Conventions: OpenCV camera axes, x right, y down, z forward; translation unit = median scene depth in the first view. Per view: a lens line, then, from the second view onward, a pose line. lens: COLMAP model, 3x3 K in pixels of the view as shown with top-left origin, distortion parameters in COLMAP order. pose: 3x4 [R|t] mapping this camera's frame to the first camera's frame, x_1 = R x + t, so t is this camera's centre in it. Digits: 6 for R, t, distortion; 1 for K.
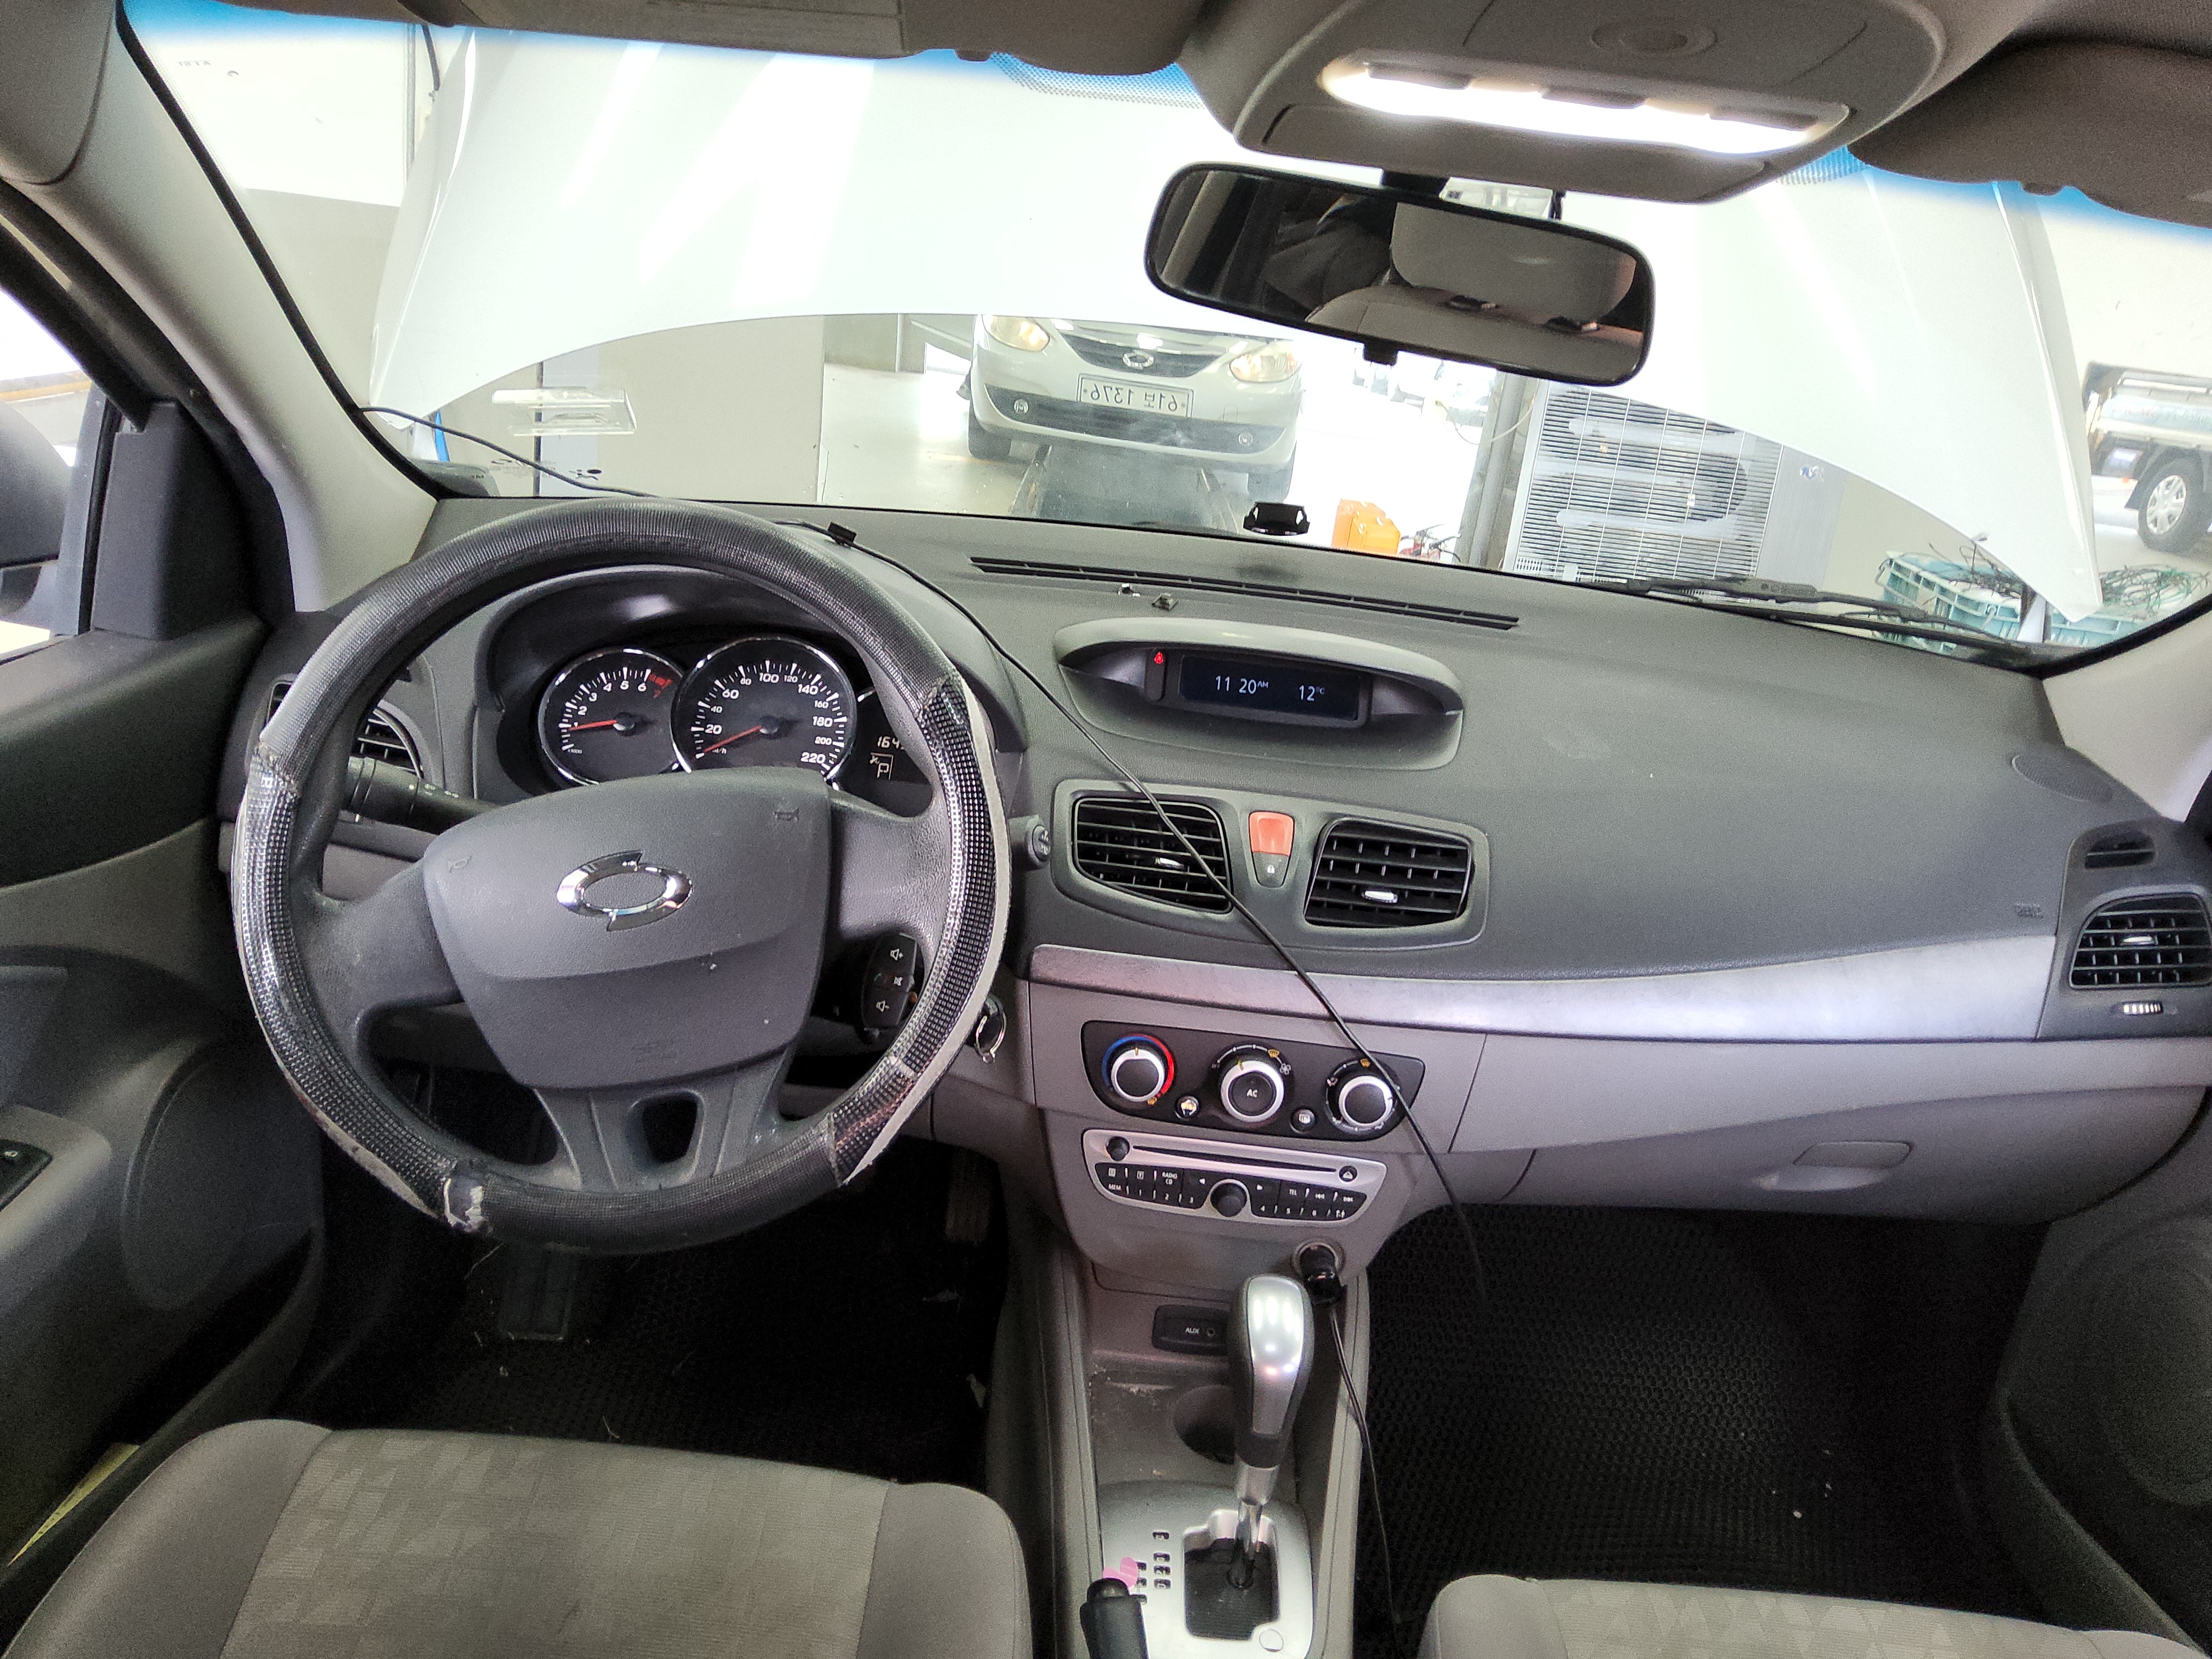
lens RADIAL K [[1628.2, 0, 1112.4], [0, 1628.2, 836.2], [0, 0, 1]] dist [0.033306, -0.067048]
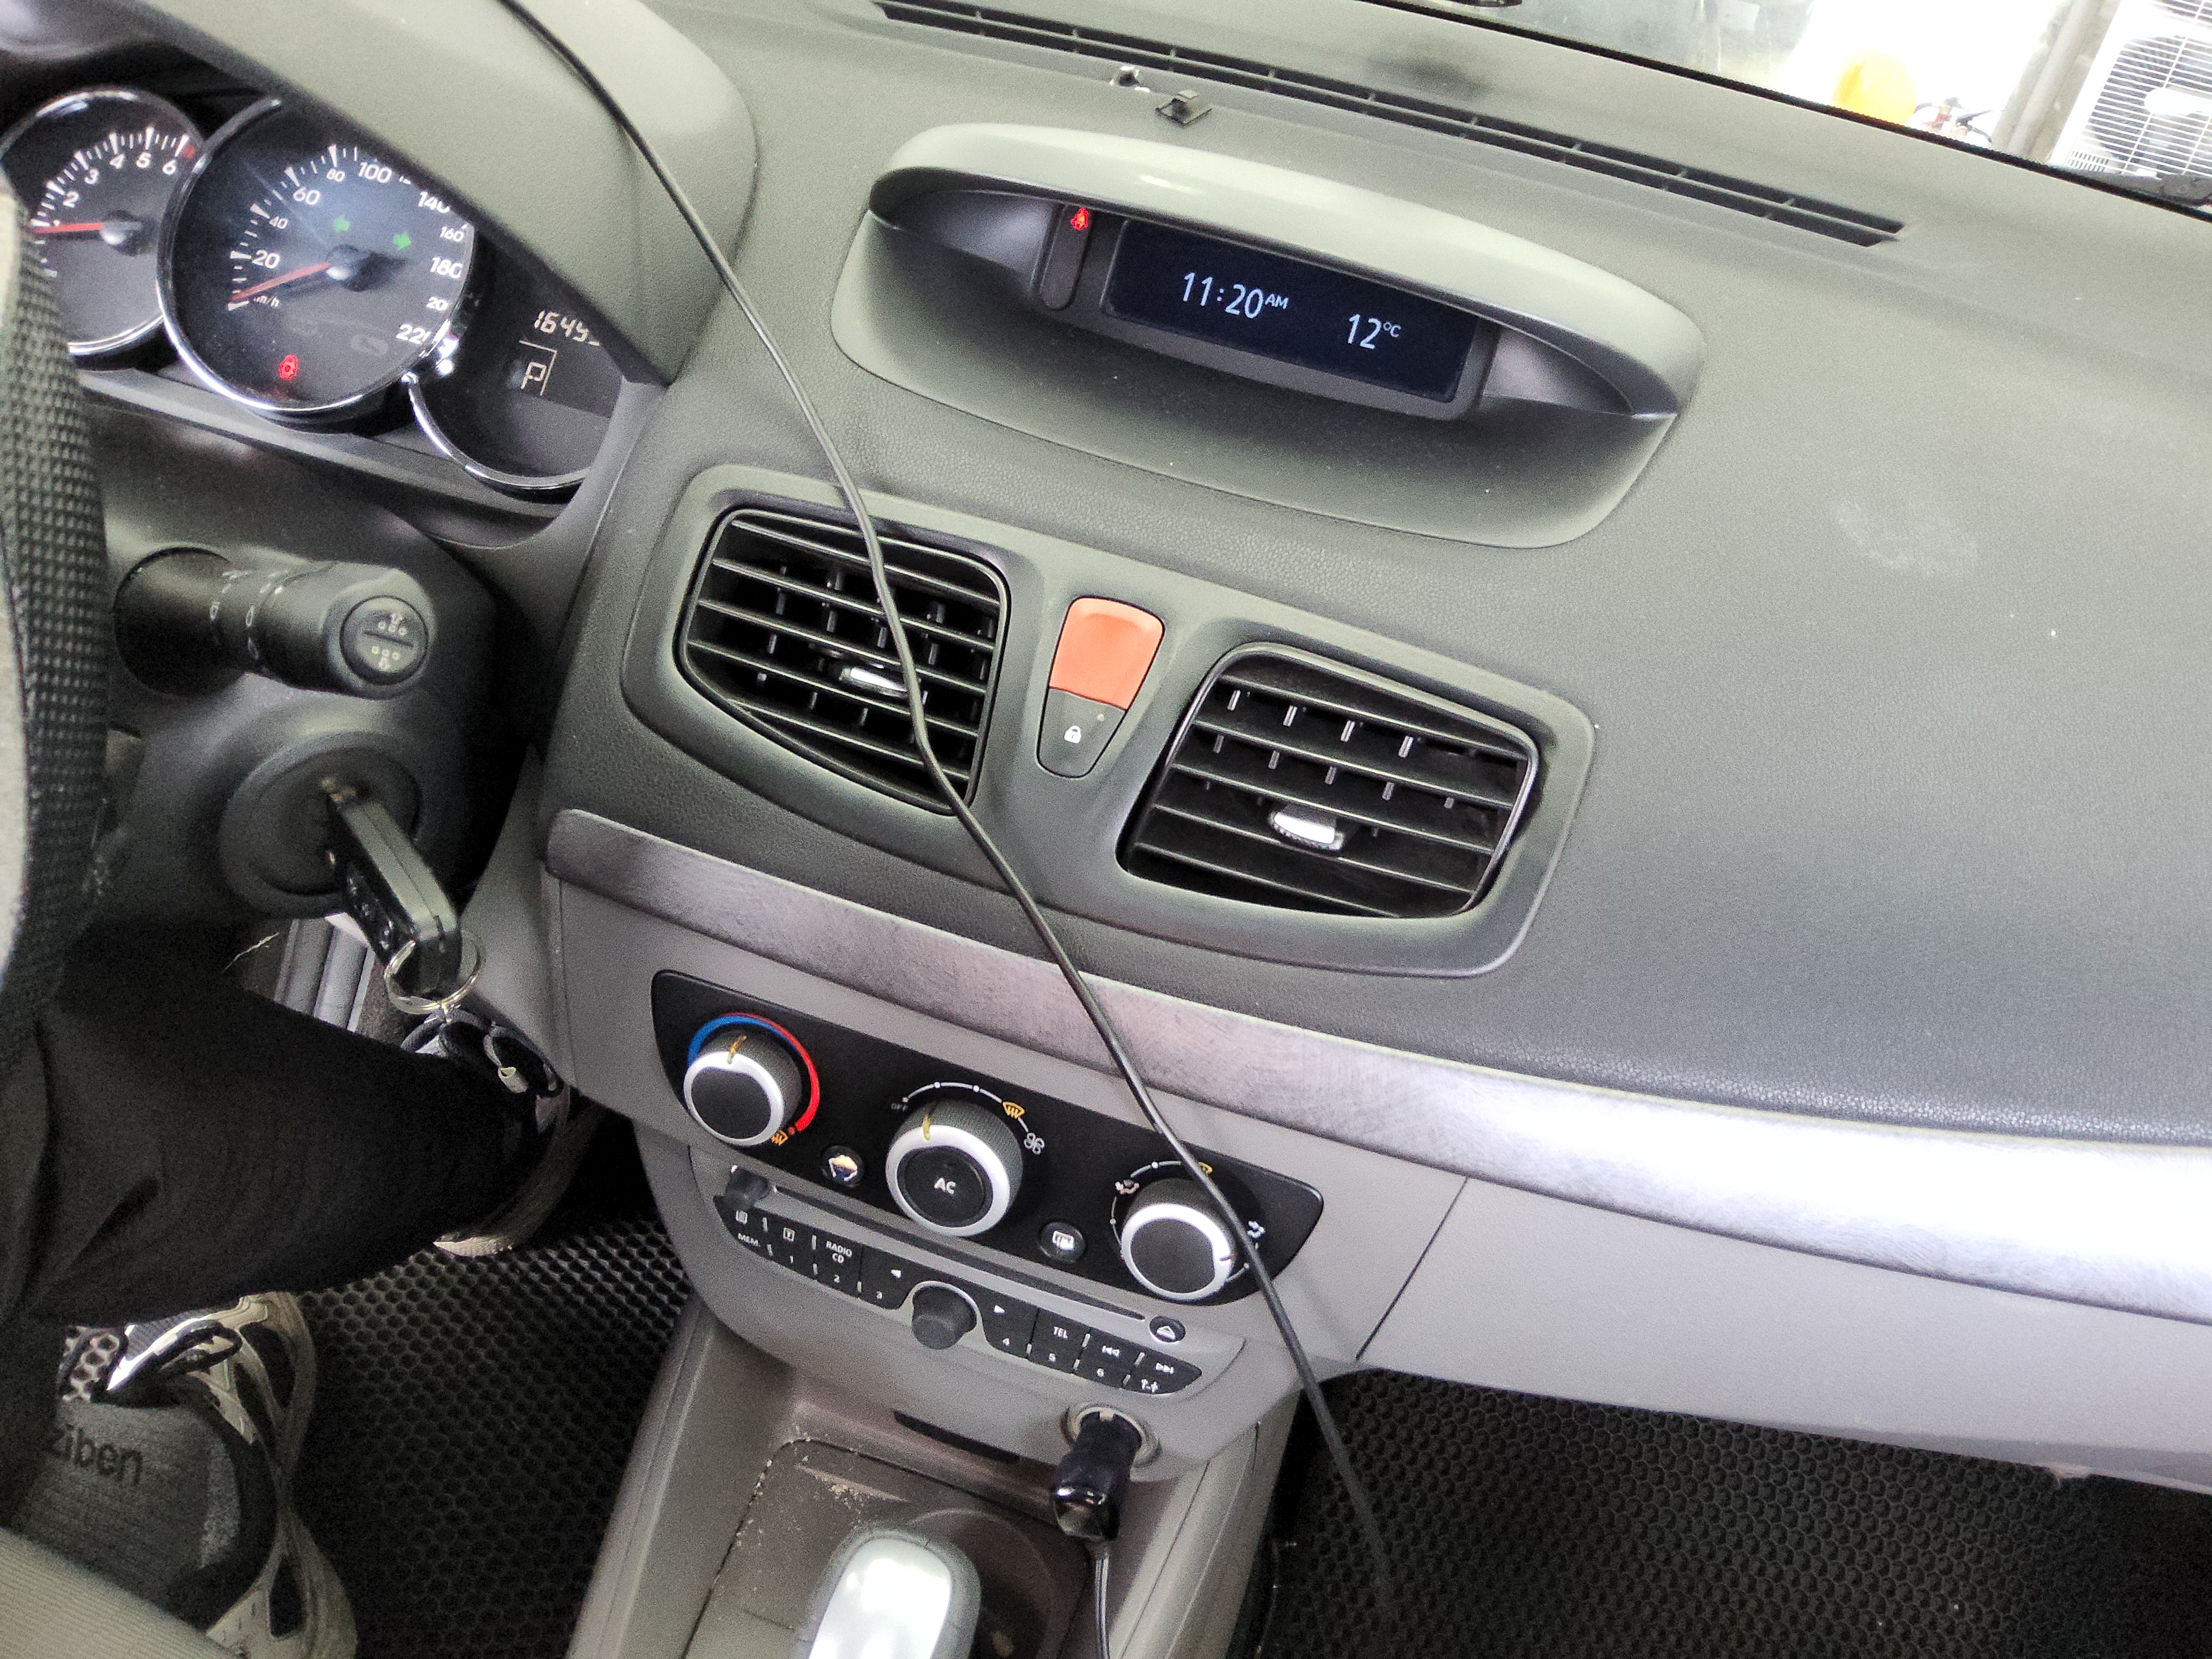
lens RADIAL K [[1628.2, 0, 1112.4], [0, 1628.2, 836.2], [0, 0, 1]] dist [0.033306, -0.067048]
pose [[0.959079, 0.196117, -0.204220, 0.184285], [-0.135905, 0.951615, 0.275606, -0.071294], [0.248390, -0.236574, 0.939327, 0.504571]]
